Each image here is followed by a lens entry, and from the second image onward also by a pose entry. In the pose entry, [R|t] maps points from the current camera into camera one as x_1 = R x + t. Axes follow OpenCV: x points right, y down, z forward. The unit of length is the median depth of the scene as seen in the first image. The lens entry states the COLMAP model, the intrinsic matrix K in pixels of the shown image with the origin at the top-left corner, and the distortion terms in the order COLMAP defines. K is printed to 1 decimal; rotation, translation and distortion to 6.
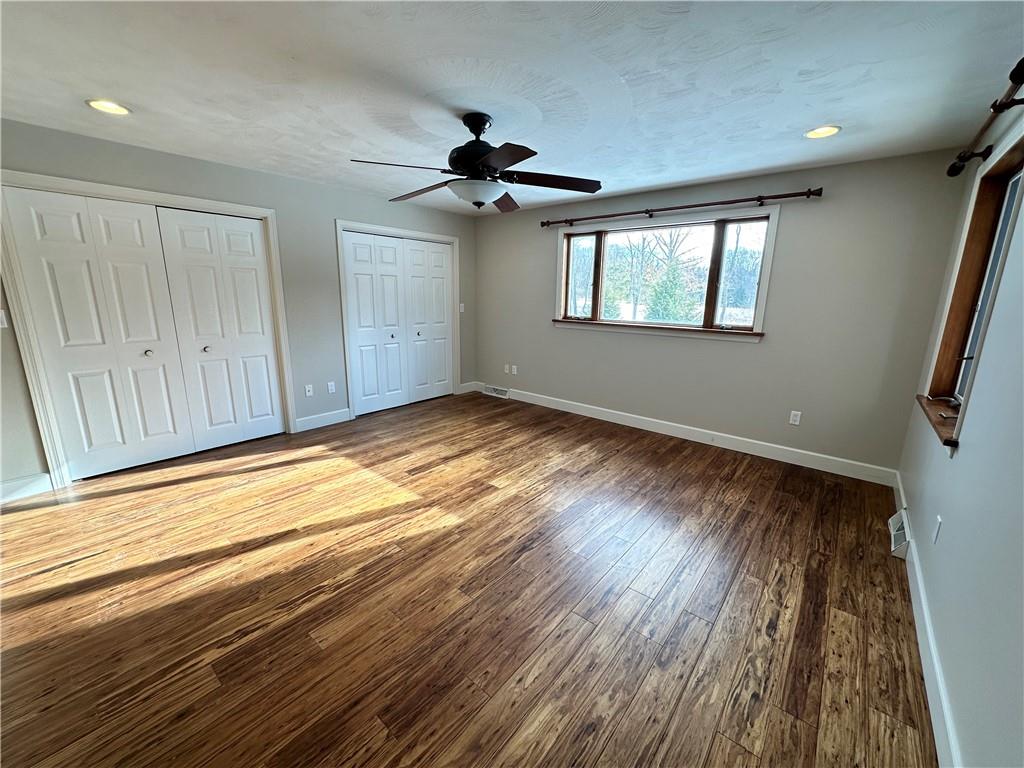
lens RADIAL K [[407.7, 0, 511.6], [0, 407.7, 384.8], [0, 0, 1]] dist [-0.001438, 0.000101]
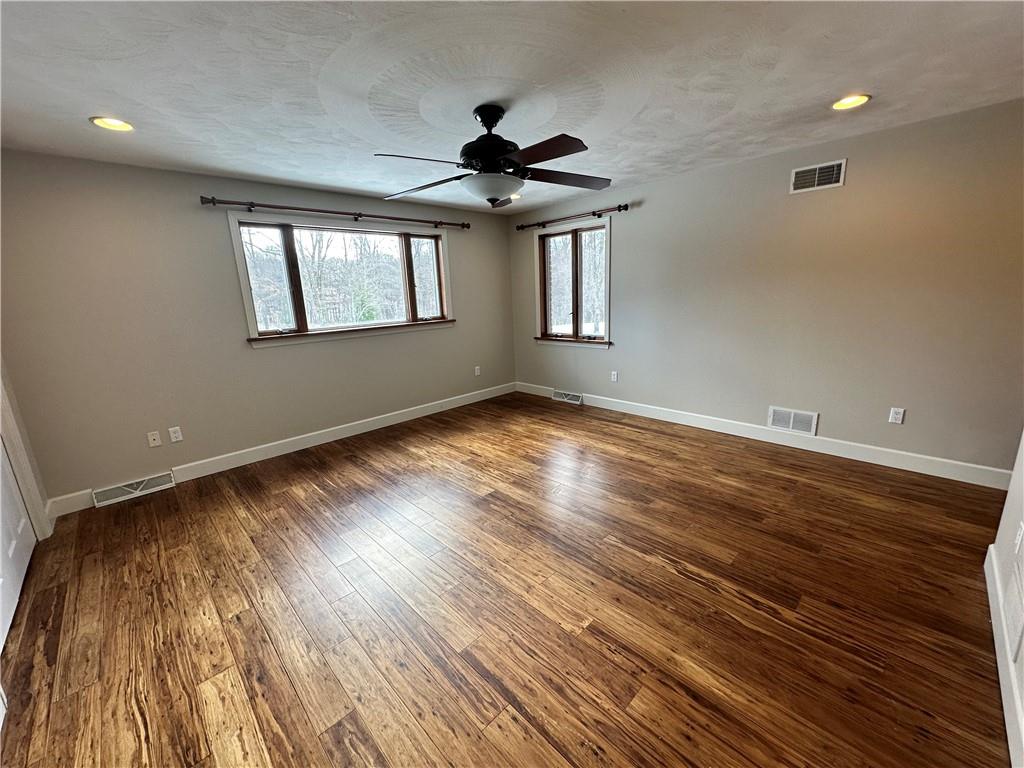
lens RADIAL K [[407.7, 0, 511.6], [0, 407.7, 384.8], [0, 0, 1]] dist [-0.001438, 0.000101]
pose [[0.097237, -0.242348, 0.965304, -0.927620], [0.259600, 0.942501, 0.210473, -0.187894], [-0.960808, 0.230128, 0.154560, 0.758528]]
